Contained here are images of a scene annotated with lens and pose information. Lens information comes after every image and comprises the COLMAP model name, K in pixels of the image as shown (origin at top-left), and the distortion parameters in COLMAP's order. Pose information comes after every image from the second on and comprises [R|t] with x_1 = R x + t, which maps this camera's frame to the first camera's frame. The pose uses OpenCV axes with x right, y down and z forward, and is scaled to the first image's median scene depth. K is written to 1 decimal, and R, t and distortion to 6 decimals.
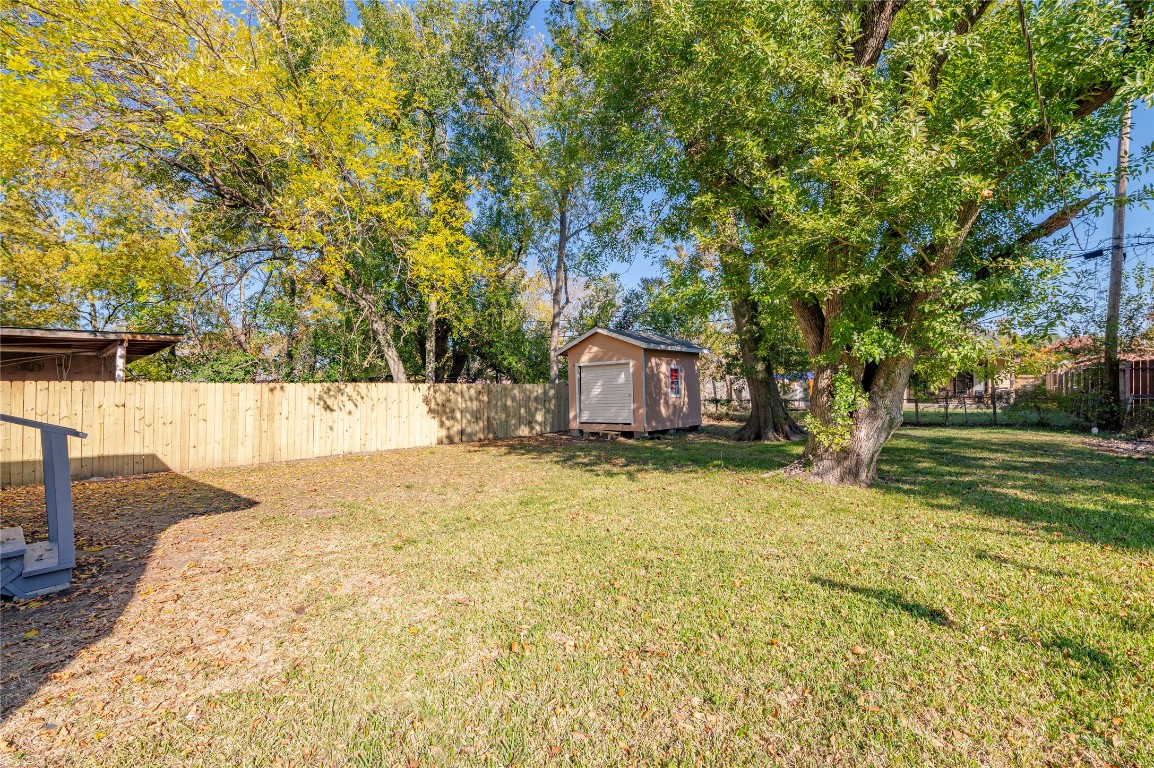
lens RADIAL K [[509.3, 0, 578.1], [0, 509.3, 383.5], [0, 0, 1]] dist [0.000827, -0.000625]
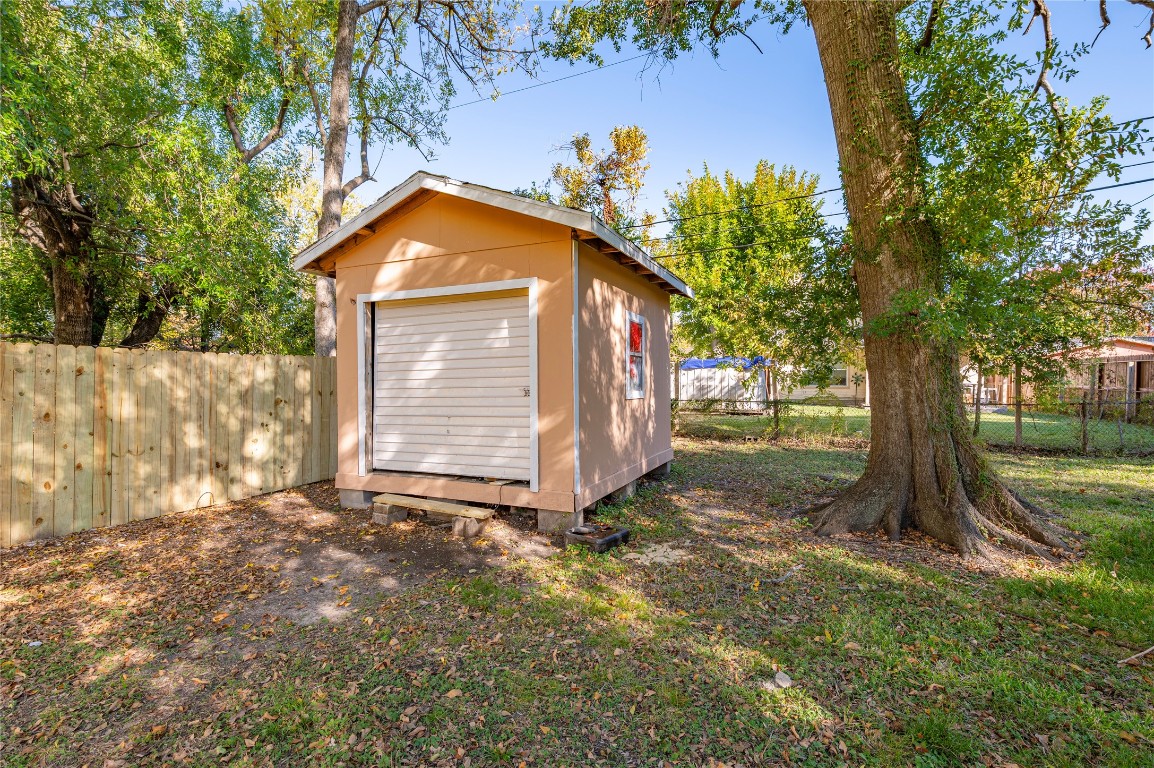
lens RADIAL K [[509.3, 0, 578.1], [0, 509.3, 383.5], [0, 0, 1]] dist [0.000827, -0.000625]
pose [[0.956089, 0.023004, 0.292172, 0.035790], [-0.024969, 0.999684, 0.002998, 0.015765], [-0.292010, -0.010161, 0.956361, 0.636059]]
